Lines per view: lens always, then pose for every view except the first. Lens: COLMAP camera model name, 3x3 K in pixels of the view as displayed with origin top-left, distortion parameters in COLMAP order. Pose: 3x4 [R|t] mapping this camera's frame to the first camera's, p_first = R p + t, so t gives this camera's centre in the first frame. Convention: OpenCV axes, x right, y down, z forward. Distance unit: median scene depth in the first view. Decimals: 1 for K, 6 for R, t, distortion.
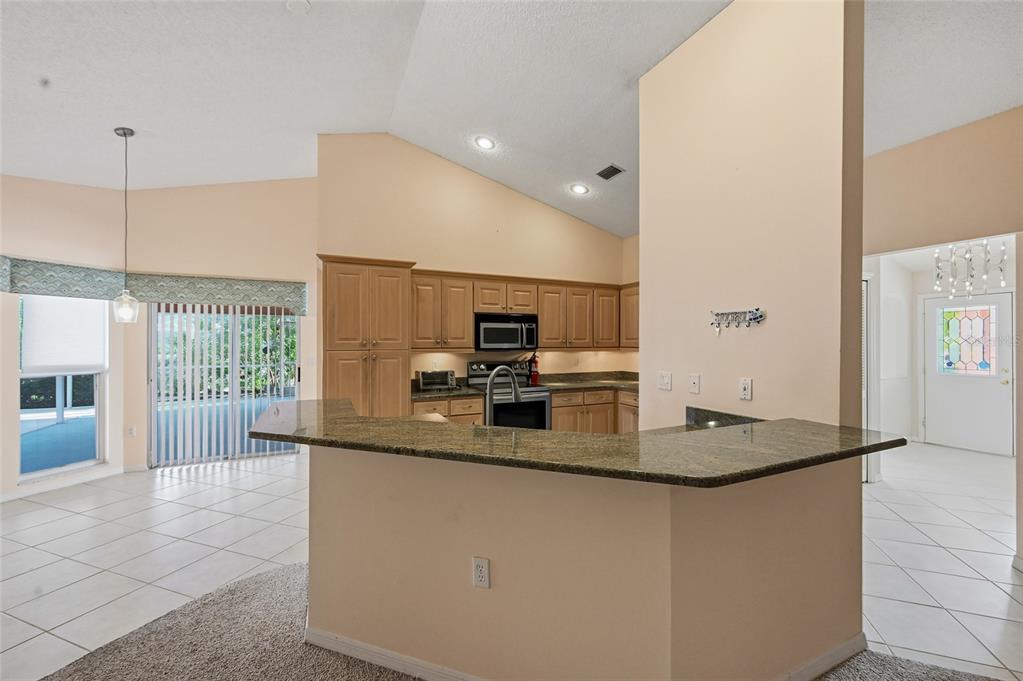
lens RADIAL K [[404.0, 0, 515.1], [0, 404.0, 340.5], [0, 0, 1]] dist [-0.000881, -0.000121]
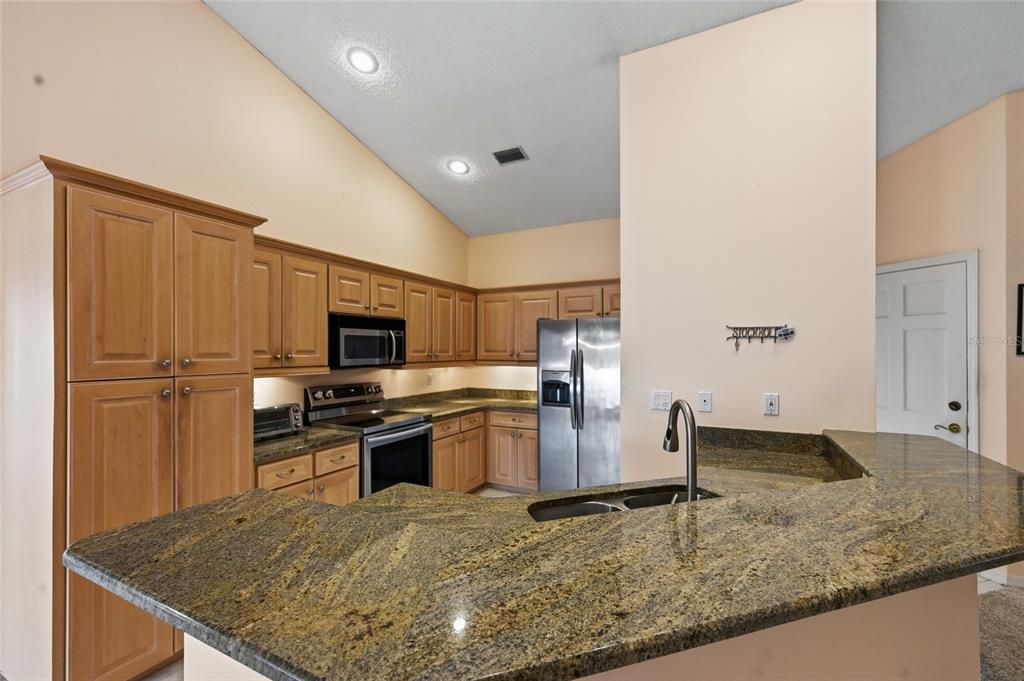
lens RADIAL K [[427.6, 0, 513.3], [0, 427.6, 349.4], [0, 0, 1]] dist [0.000014, 0.000004]
pose [[0.792859, -0.000024, 0.609404, -0.281371], [0.000885, 0.999999, -0.001112, -0.007462], [-0.609404, 0.001421, 0.792859, 0.259276]]
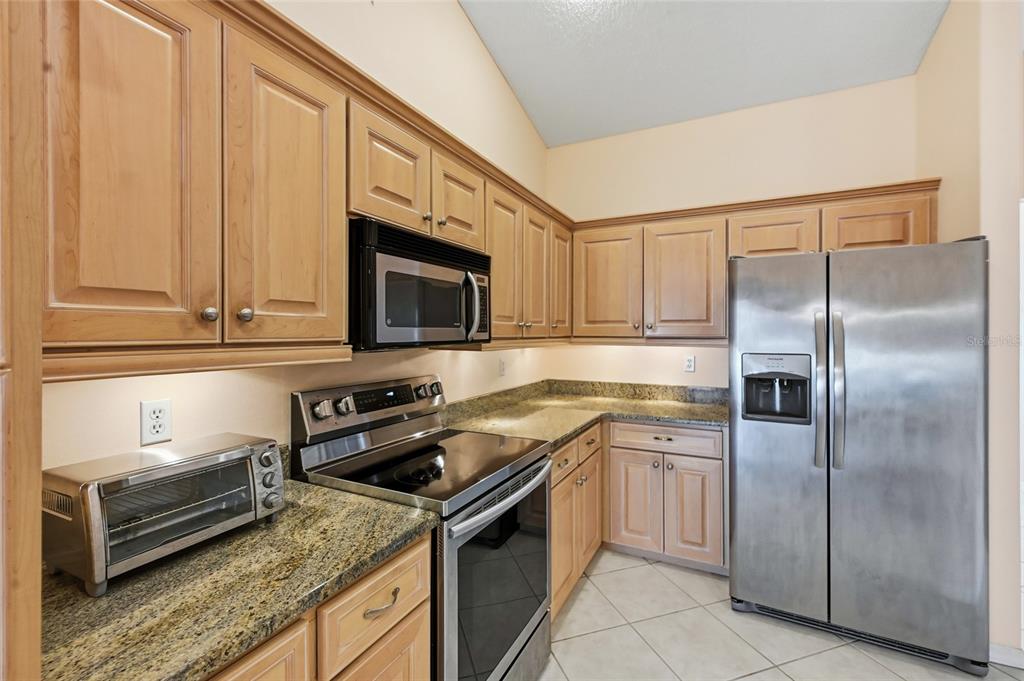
lens RADIAL K [[436.6, 0, 512.7], [0, 436.6, 331.8], [0, 0, 1]] dist [-0.002470, -0.000186]
pose [[0.792120, -0.001332, 0.610364, -0.189815], [0.001281, 0.999999, 0.000519, 0.010817], [-0.610364, 0.000371, 0.792121, 0.685039]]
